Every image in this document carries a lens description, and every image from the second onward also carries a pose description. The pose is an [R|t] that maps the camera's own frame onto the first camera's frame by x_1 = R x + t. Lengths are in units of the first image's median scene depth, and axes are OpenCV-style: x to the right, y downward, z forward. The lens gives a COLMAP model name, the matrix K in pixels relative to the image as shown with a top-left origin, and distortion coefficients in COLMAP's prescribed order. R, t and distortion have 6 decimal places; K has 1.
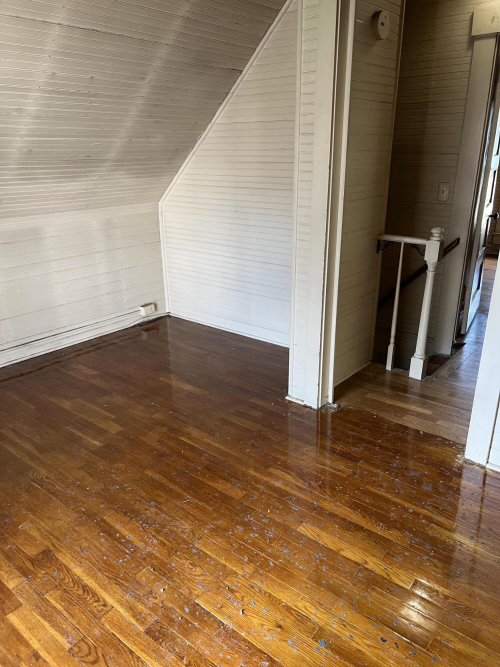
lens RADIAL K [[505.7, 0, 250.8], [0, 505.7, 334.1], [0, 0, 1]] dist [0.039255, -0.036503]
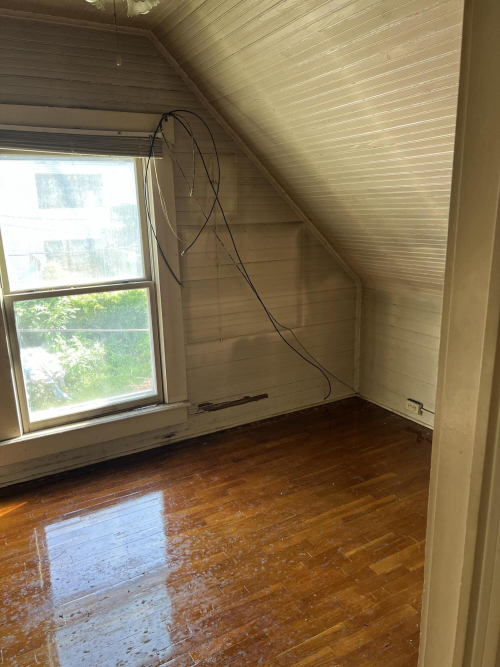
lens RADIAL K [[505.7, 0, 249.8], [0, 505.7, 335.0], [0, 0, 1]] dist [0.039255, -0.036503]
pose [[-0.361739, 0.242929, -0.900072, 0.645010], [-0.297623, 0.884843, 0.358433, -0.534786], [0.883496, 0.397541, -0.247781, 1.228169]]
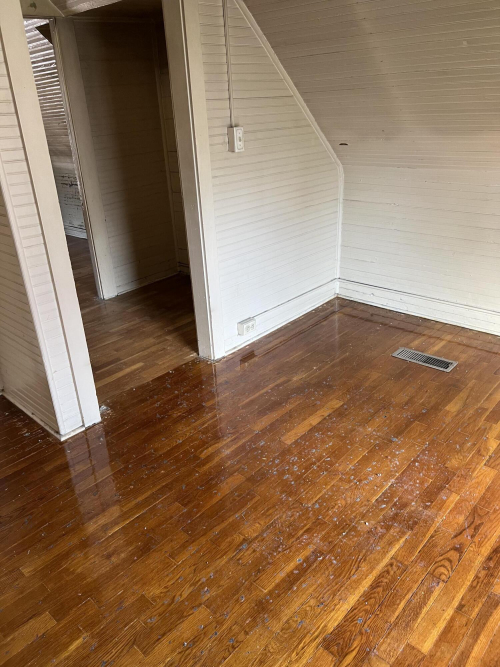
lens RADIAL K [[505.7, 0, 250.8], [0, 505.7, 332.0], [0, 0, 1]] dist [0.039255, -0.036503]
pose [[0.064911, -0.398567, 0.914839, -0.919143], [0.392990, 0.852896, 0.343696, -0.285778], [-0.917249, 0.337213, 0.211995, 0.772840]]
